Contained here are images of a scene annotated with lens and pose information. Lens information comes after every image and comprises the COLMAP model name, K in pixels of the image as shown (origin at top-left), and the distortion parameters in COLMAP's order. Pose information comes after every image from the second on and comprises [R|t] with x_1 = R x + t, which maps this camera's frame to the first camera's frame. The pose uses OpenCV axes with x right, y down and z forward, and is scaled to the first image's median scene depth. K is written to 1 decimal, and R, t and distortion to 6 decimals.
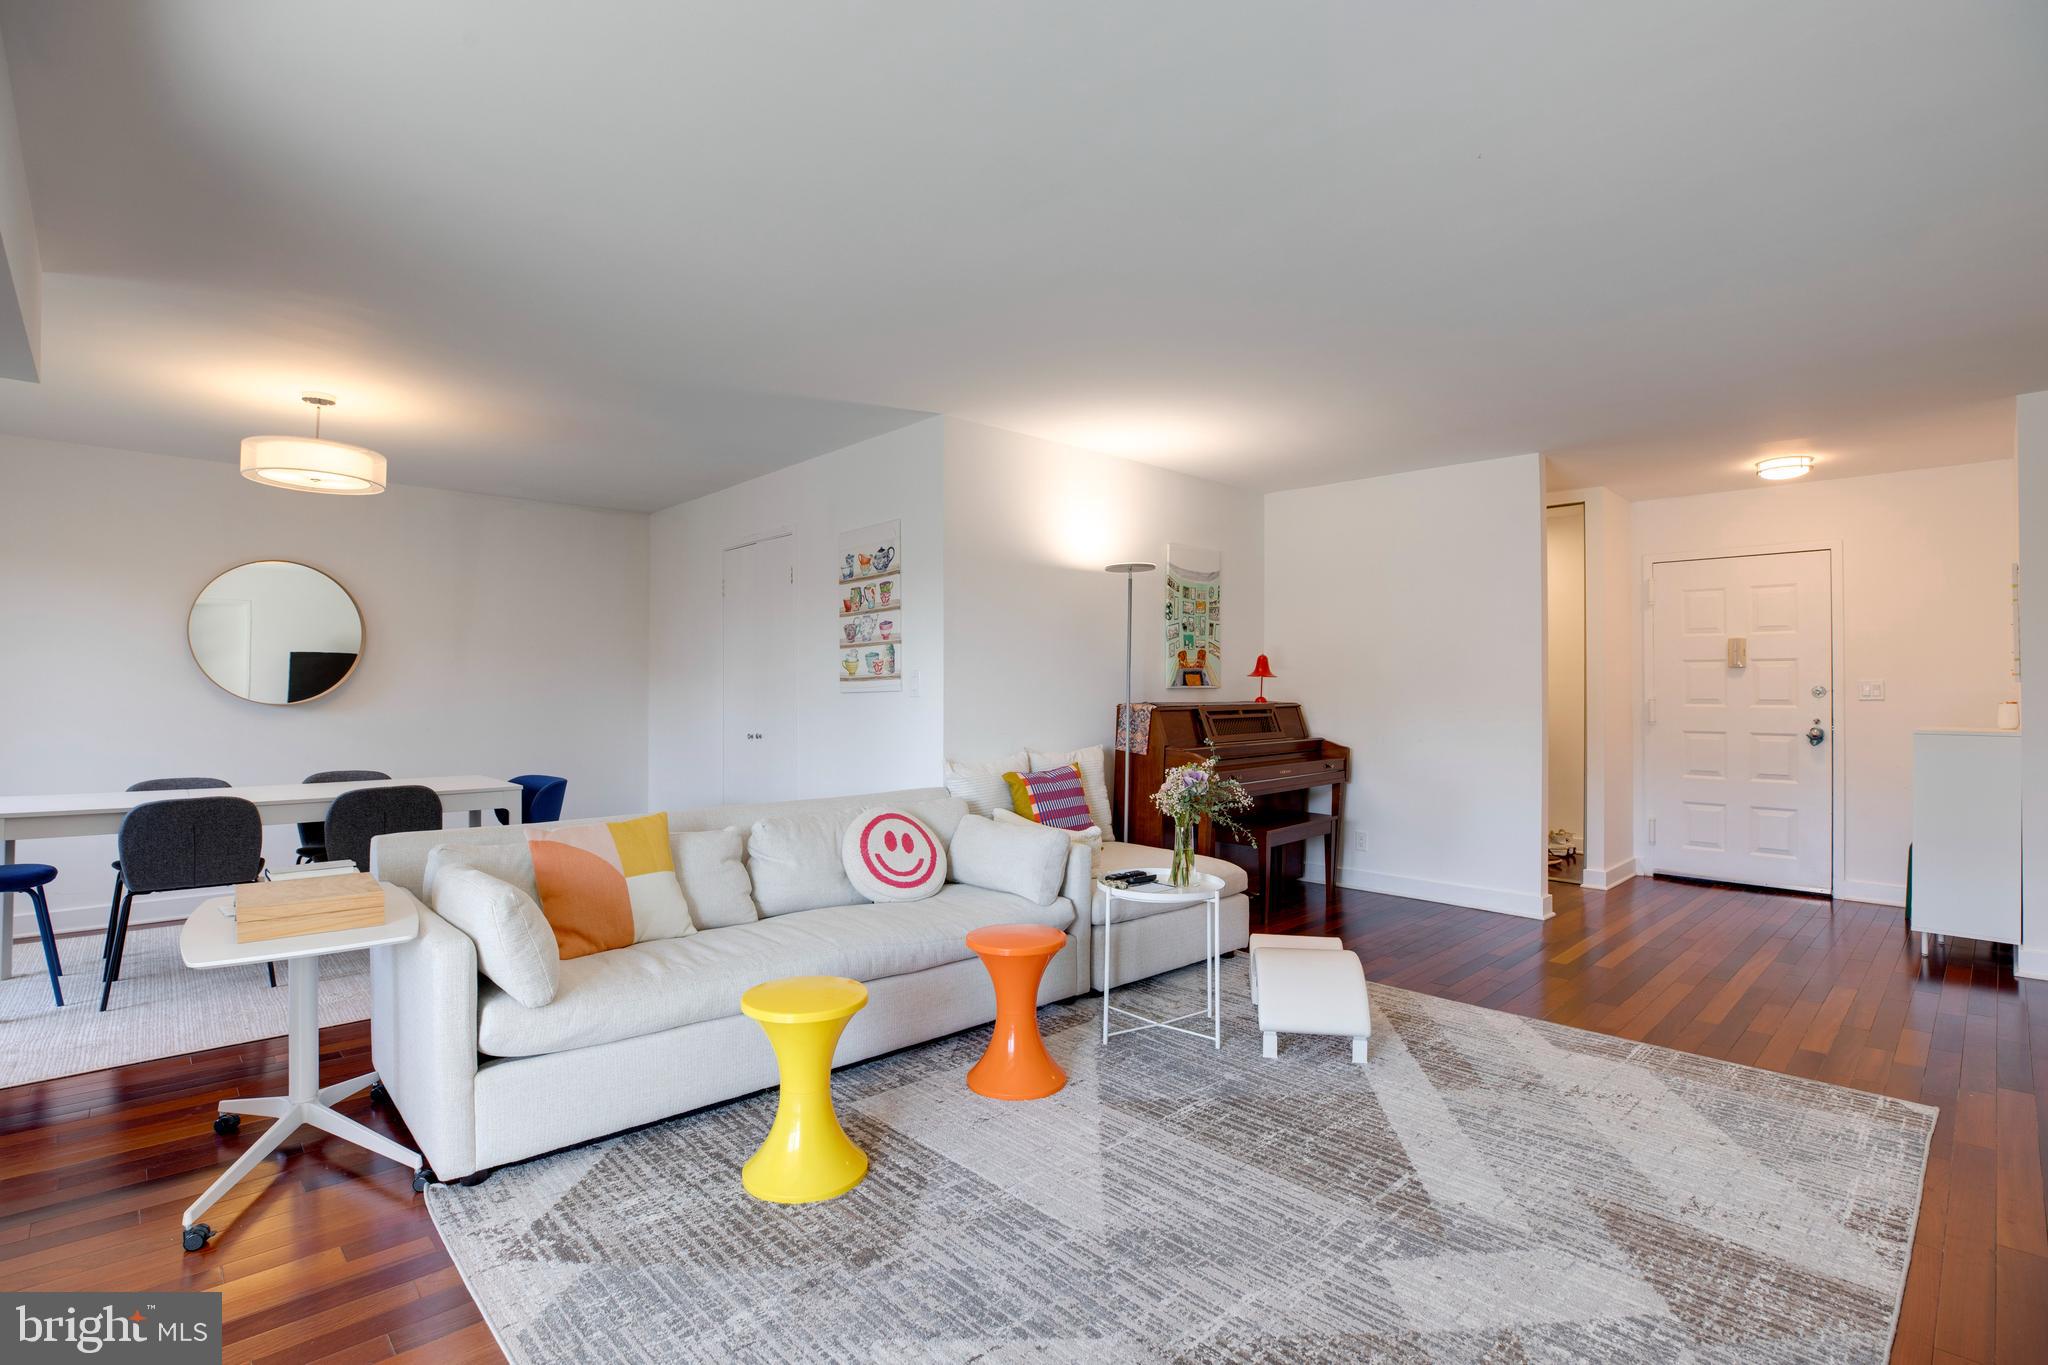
lens RADIAL K [[960.4, 0, 1031.4], [0, 960.4, 686.5], [0, 0, 1]] dist [-0.044073, 0.012160]
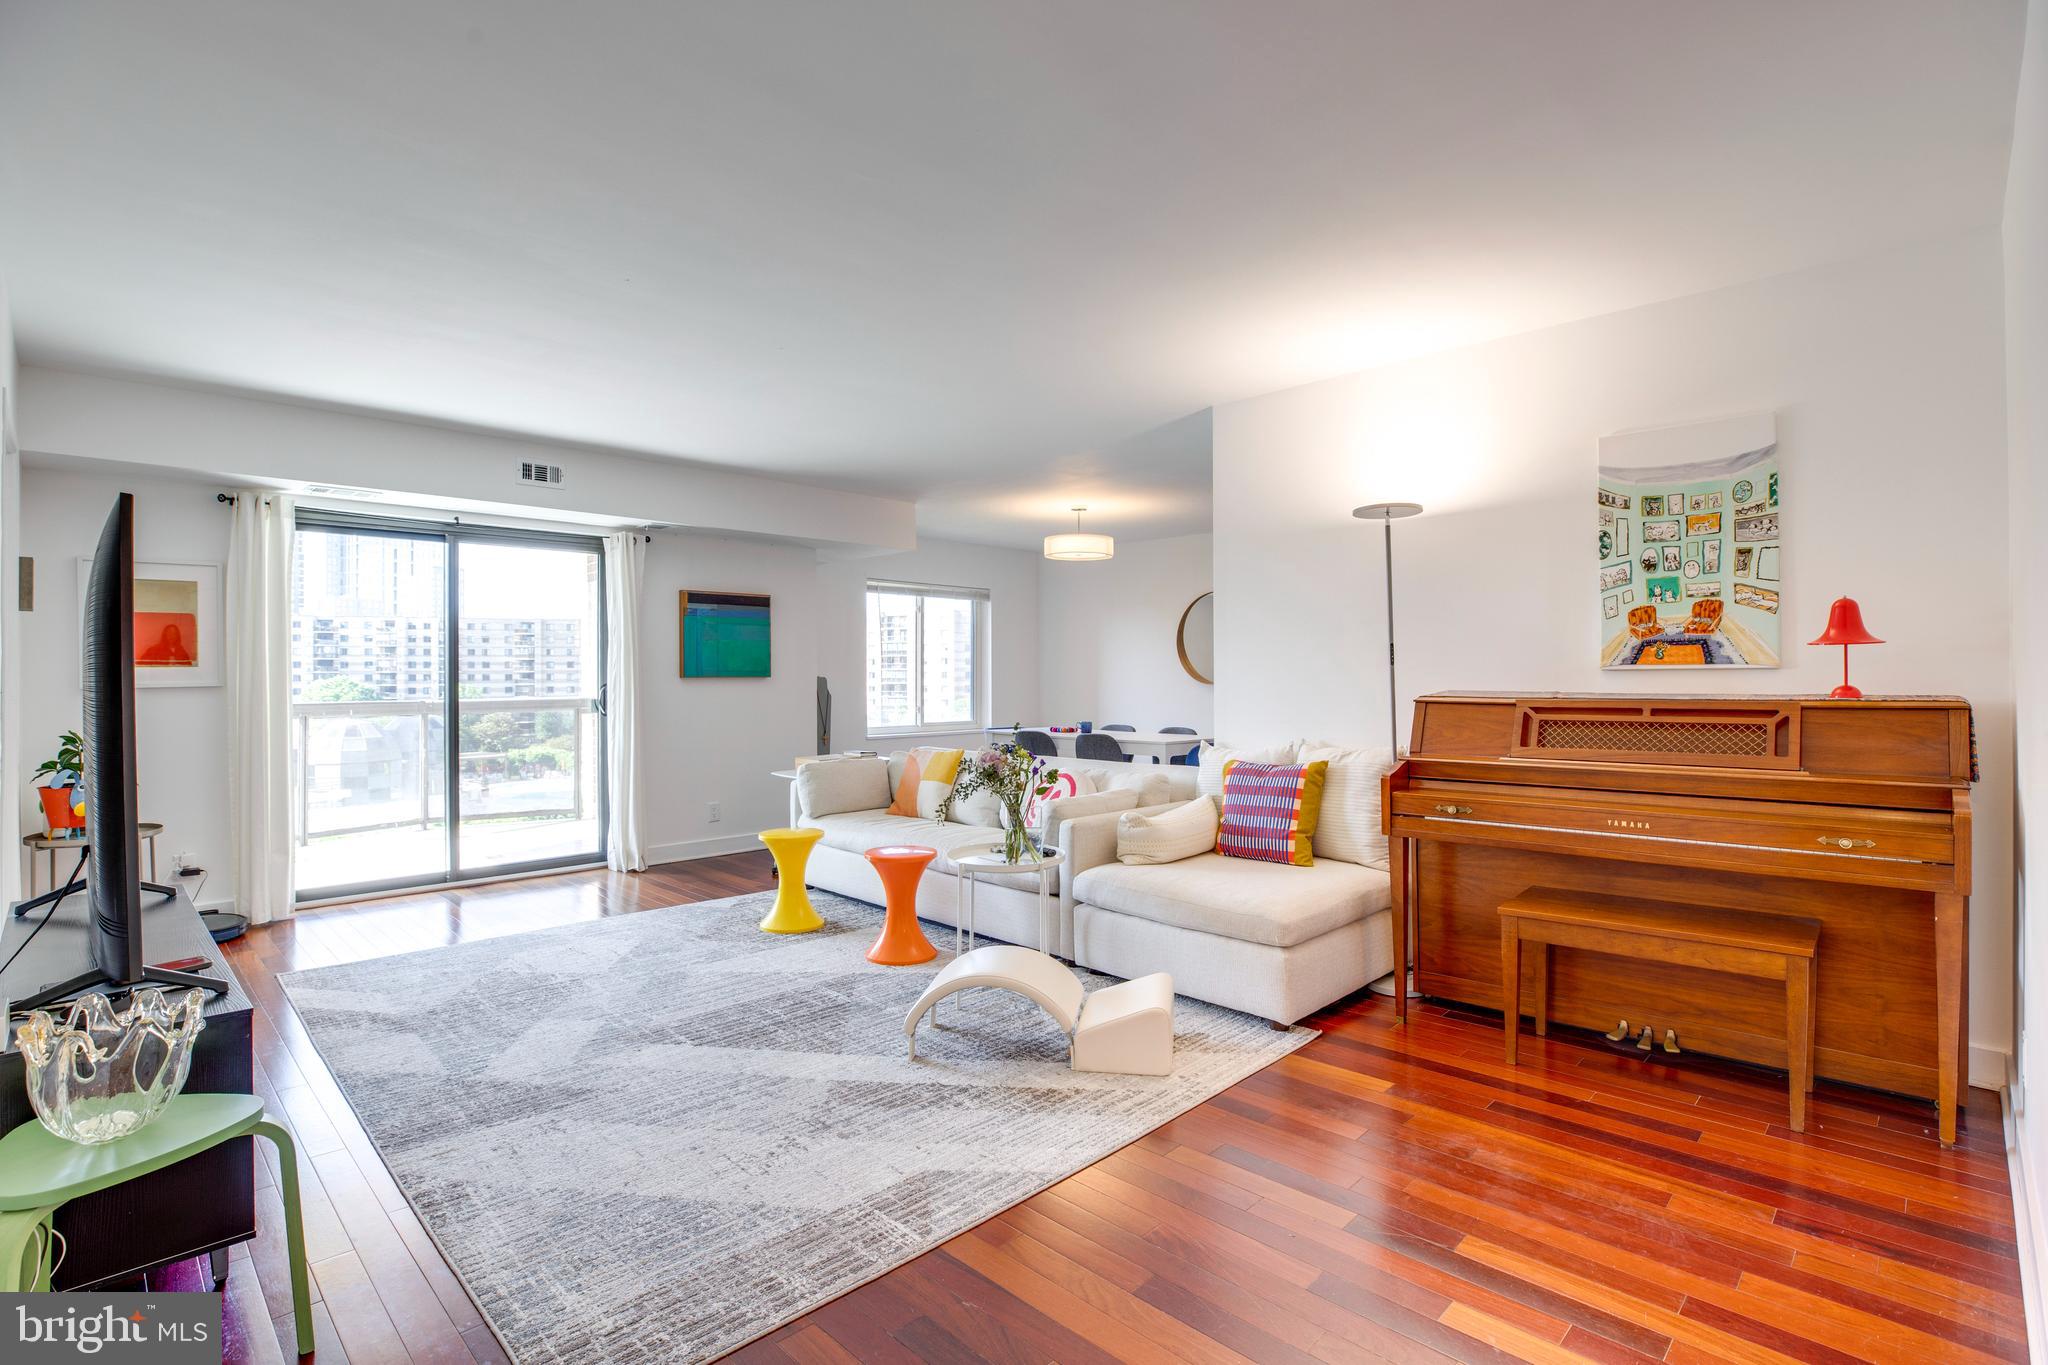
lens RADIAL K [[968.3, 0, 1030.1], [0, 968.3, 679.4], [0, 0, 1]] dist [-0.049618, 0.017714]
pose [[0.029340, 0.002956, -0.999565, 0.886203], [0.008009, 0.999963, 0.003192, 0.003685], [0.999537, -0.008099, 0.029315, 0.728639]]
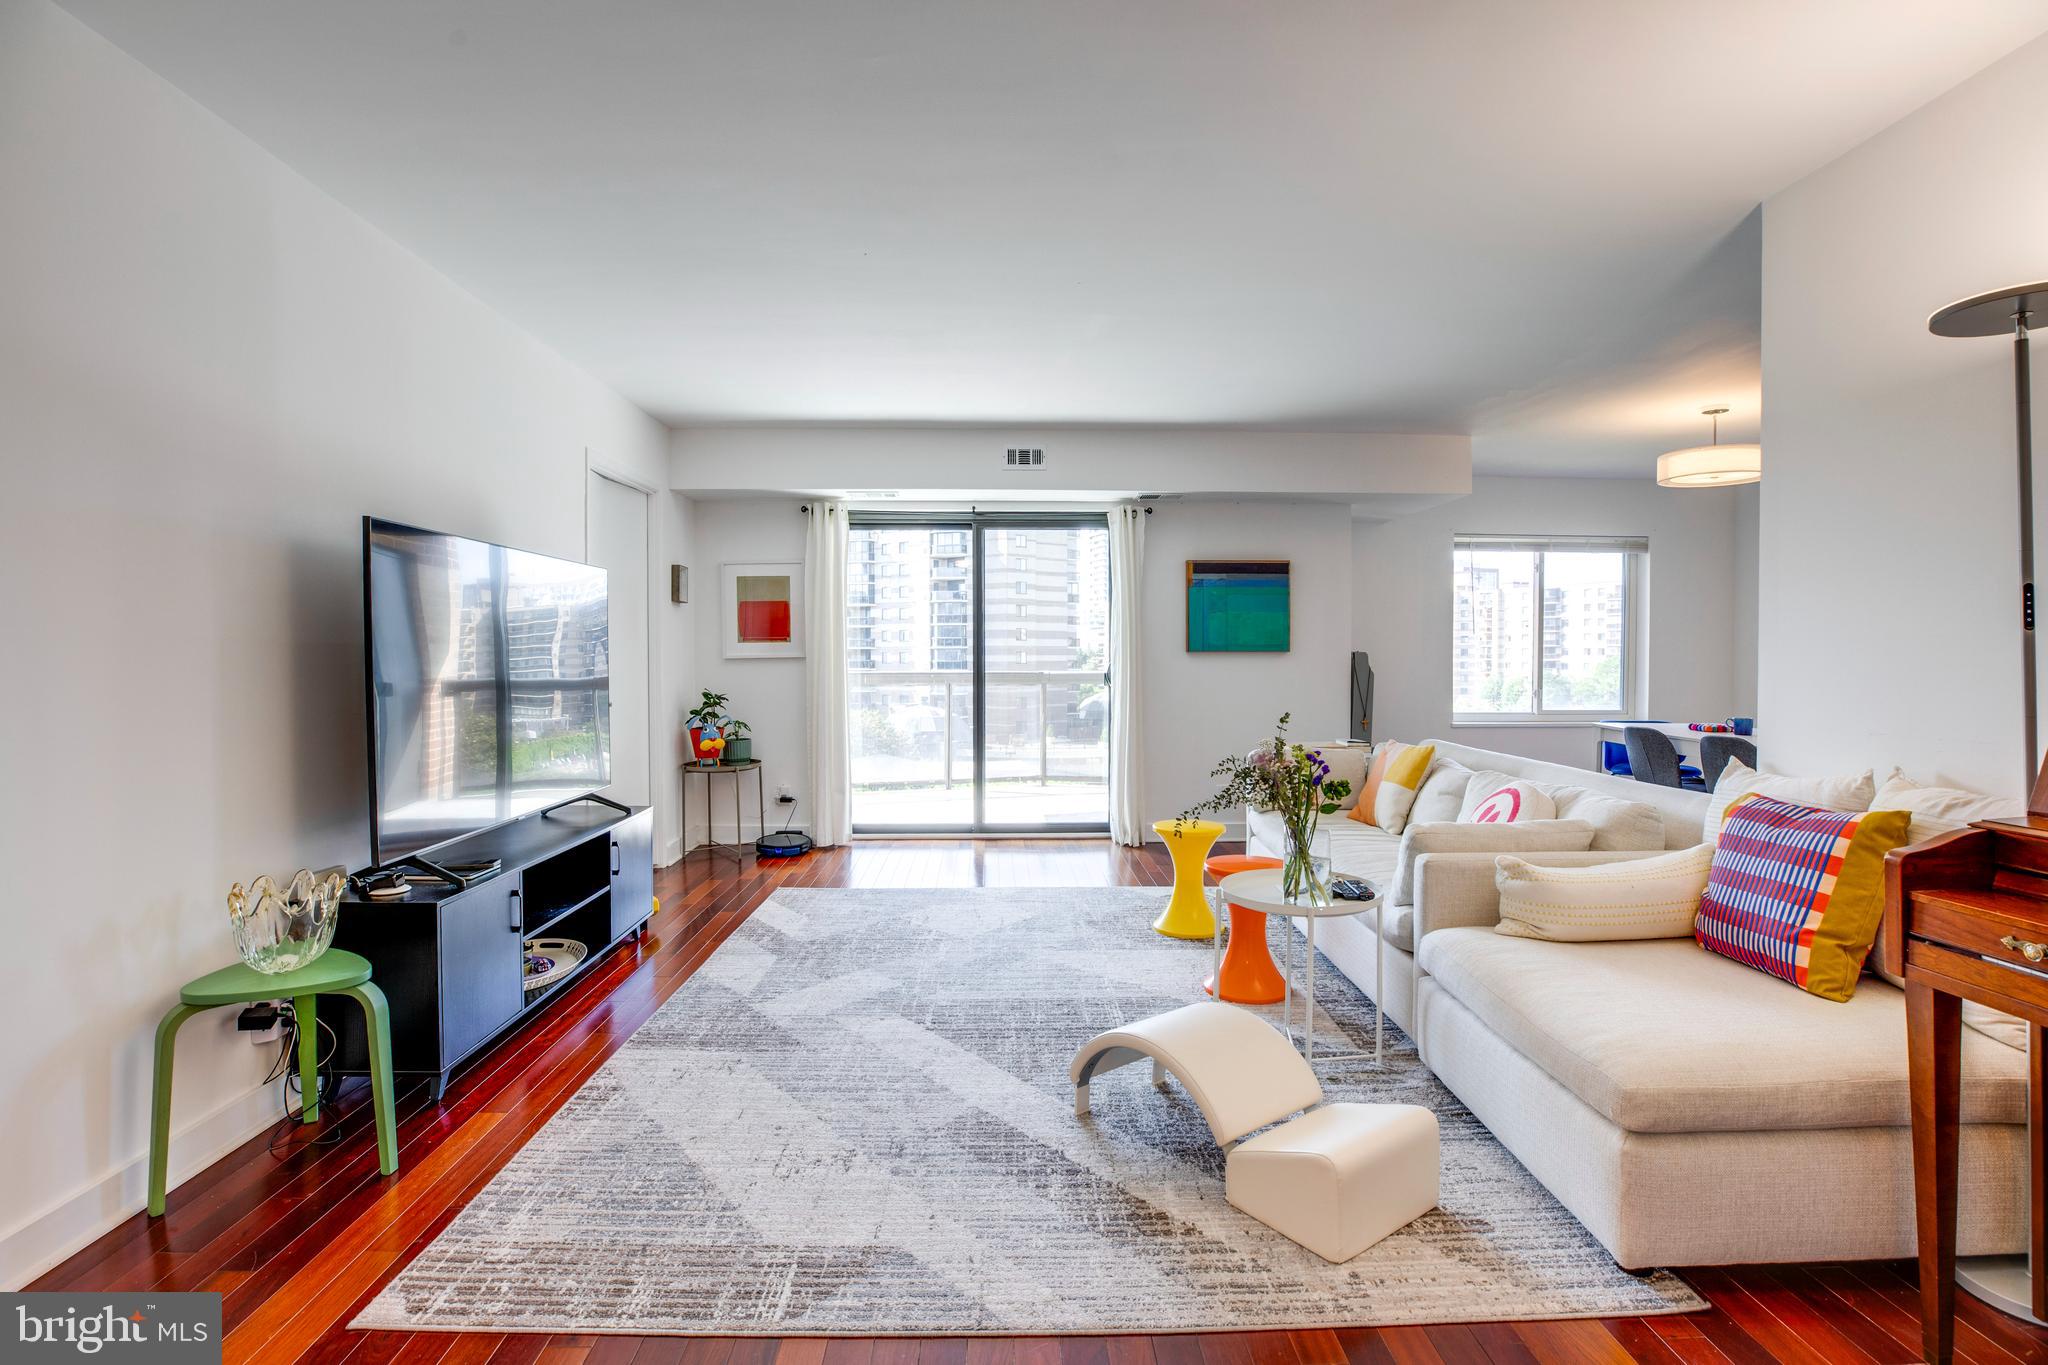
lens RADIAL K [[986.5, 0, 1021.1], [0, 986.5, 675.4], [0, 0, 1]] dist [-0.042218, 0.010990]
pose [[-0.674460, 0.016437, -0.738128, 0.655244], [0.003047, 0.999806, 0.019481, 0.006645], [0.738305, 0.010890, -0.674379, 1.008330]]
